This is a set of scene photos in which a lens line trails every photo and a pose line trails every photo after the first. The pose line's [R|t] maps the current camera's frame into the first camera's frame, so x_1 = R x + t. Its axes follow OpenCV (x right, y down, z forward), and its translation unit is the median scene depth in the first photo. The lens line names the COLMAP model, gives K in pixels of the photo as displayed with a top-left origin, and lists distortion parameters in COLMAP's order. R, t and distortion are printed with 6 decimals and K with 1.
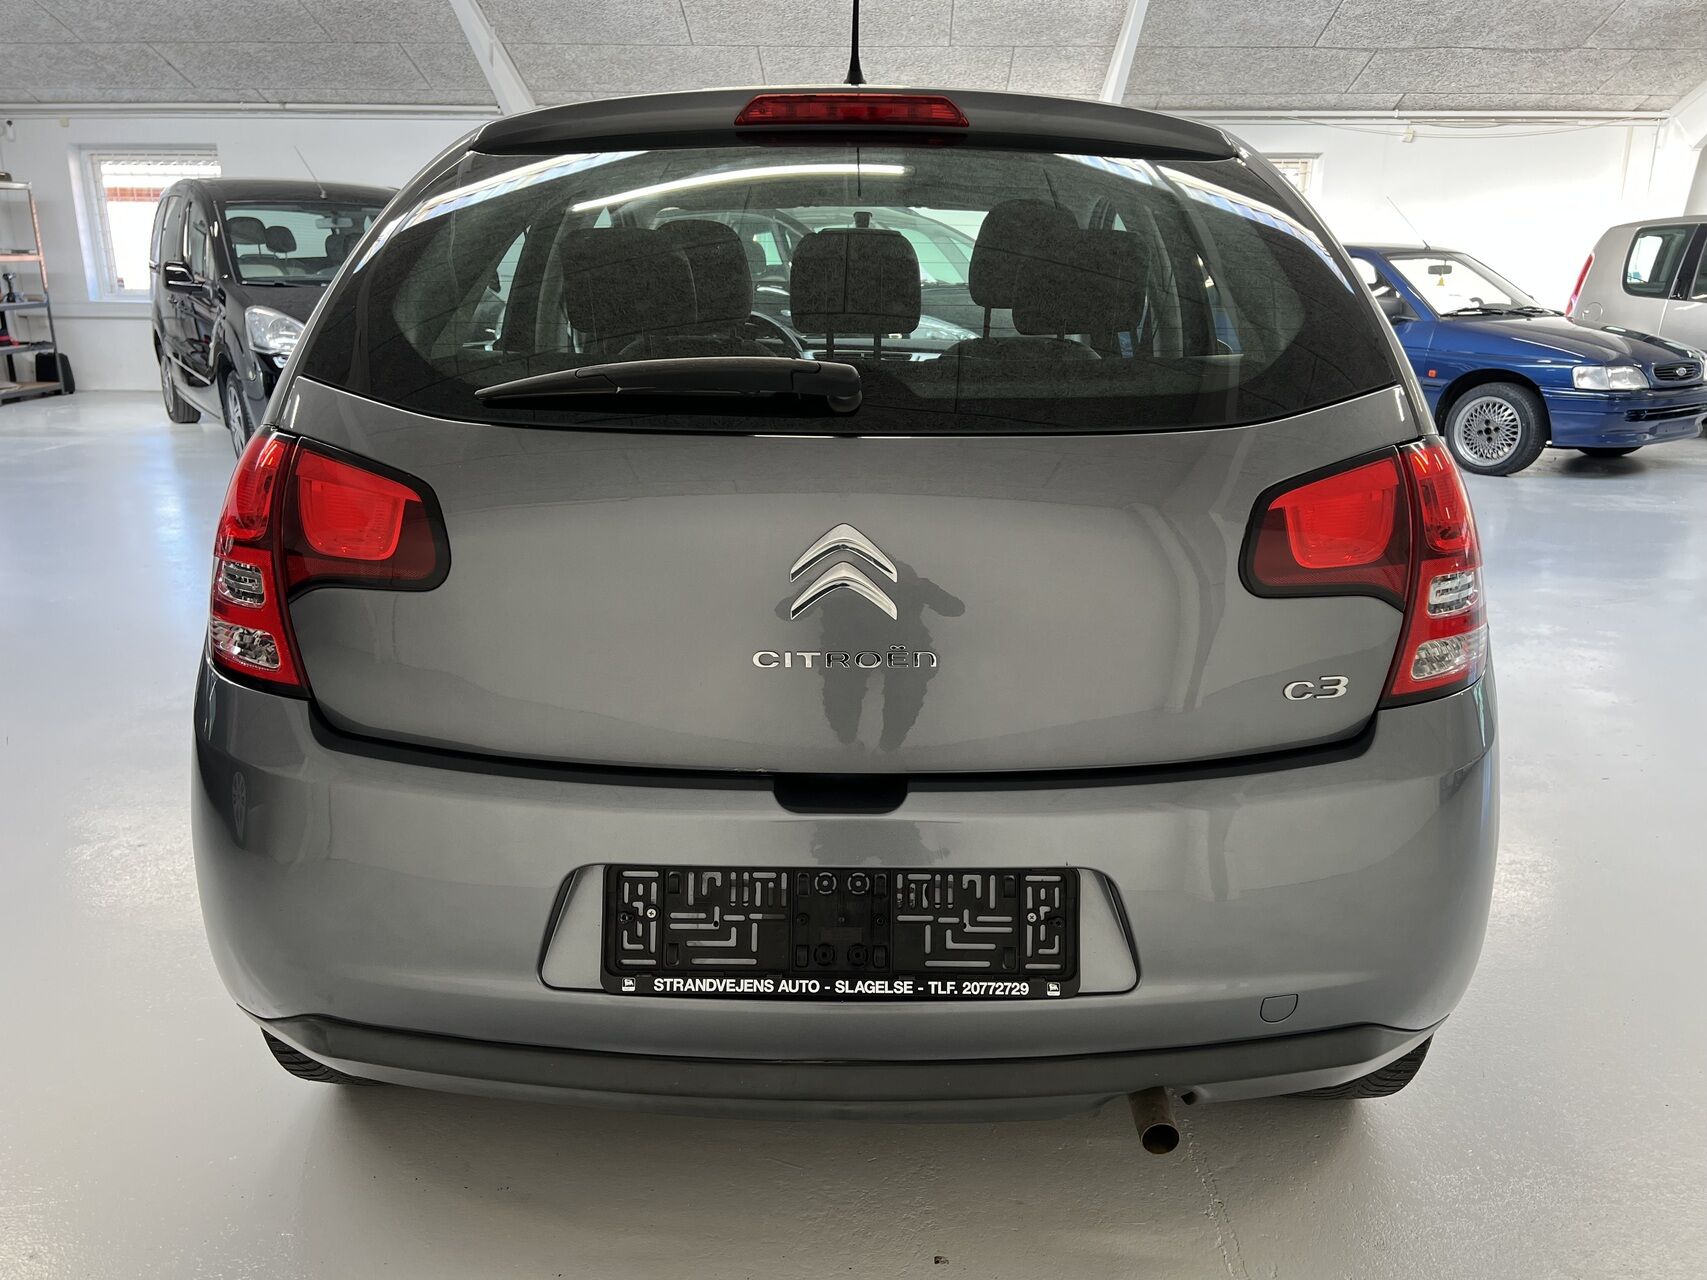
lens RADIAL K [[1325.3, 0, 853.5], [0, 1325.3, 640.0], [0, 0, 1]] dist [0.079571, -0.095783]
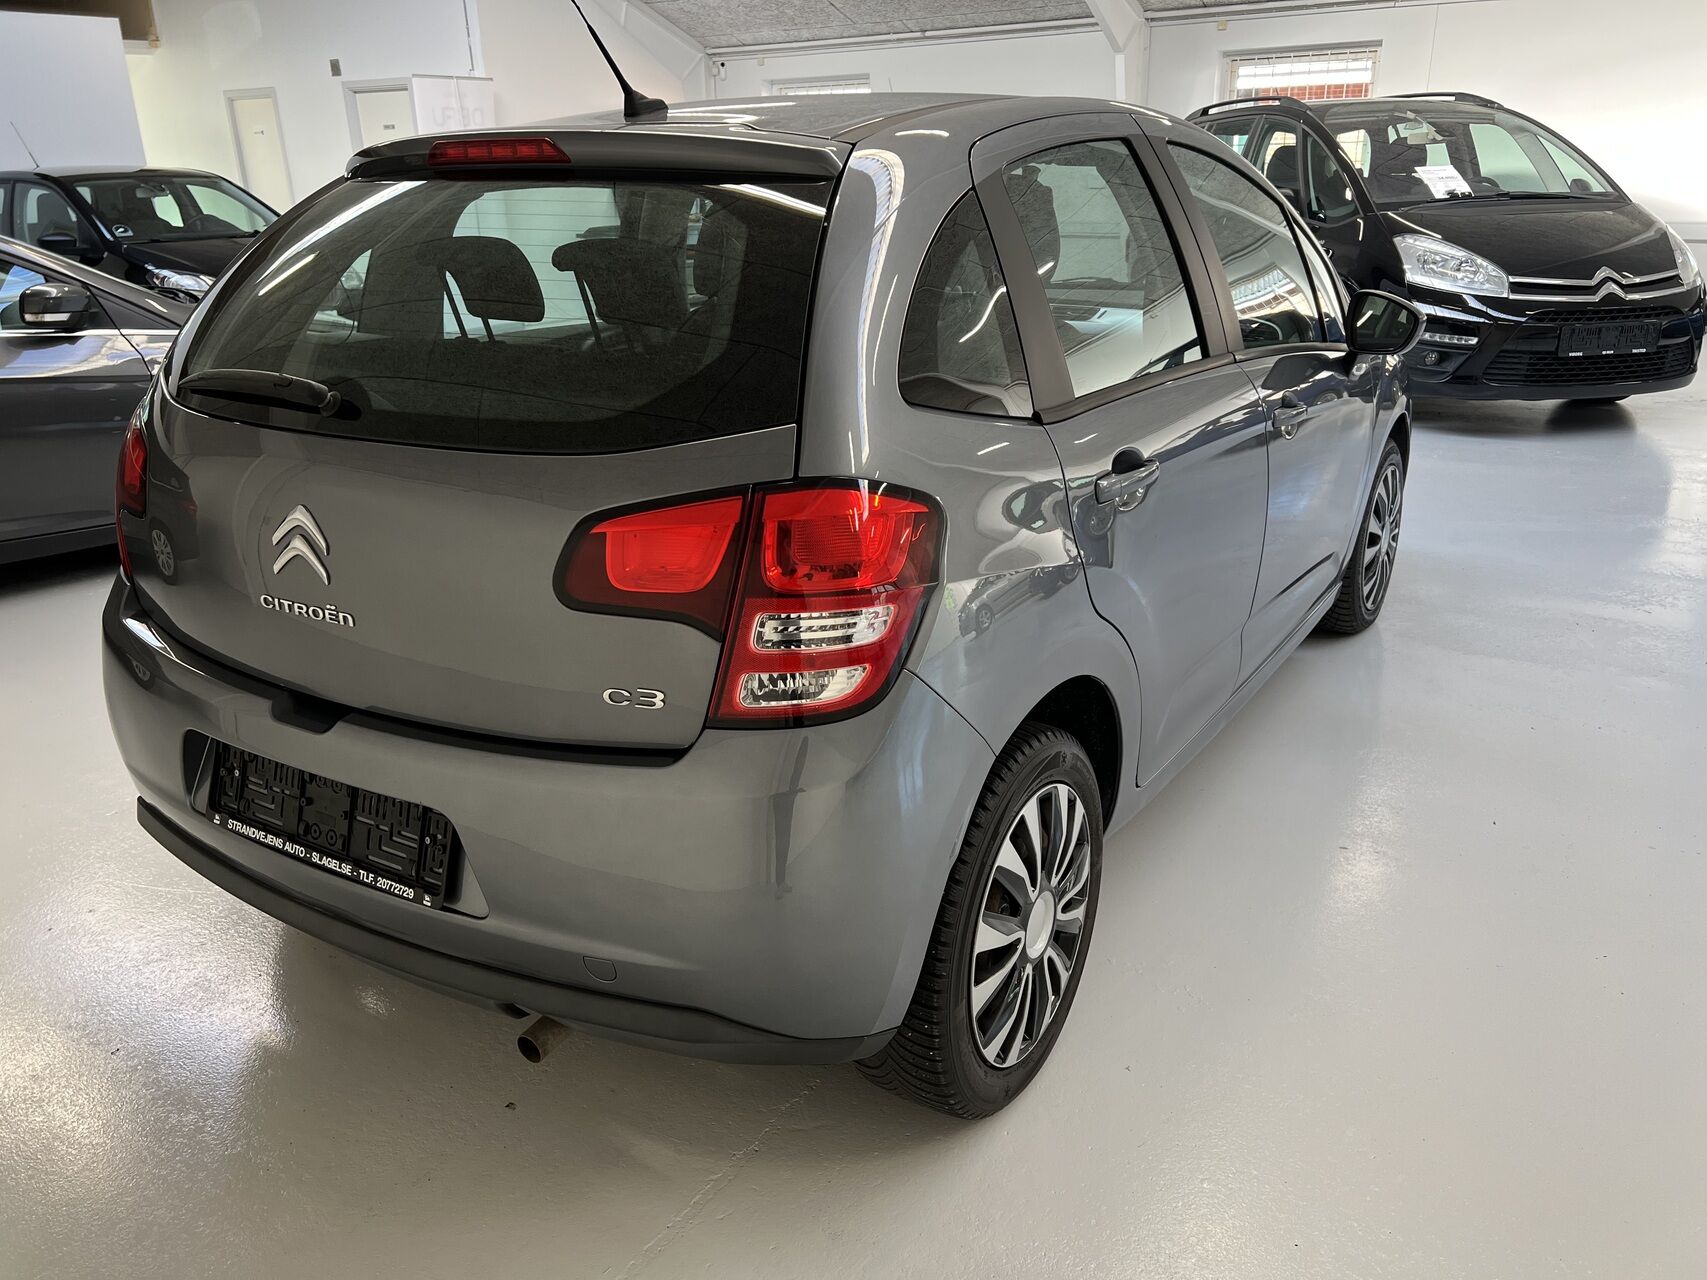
lens RADIAL K [[1325.3, 0, 853.5], [0, 1325.3, 640.0], [0, 0, 1]] dist [0.079571, -0.095783]
pose [[0.845998, 0.157844, -0.509286, 1.069527], [-0.118210, 0.986931, 0.109516, -0.155377], [0.519917, -0.032447, 0.853601, 0.160453]]
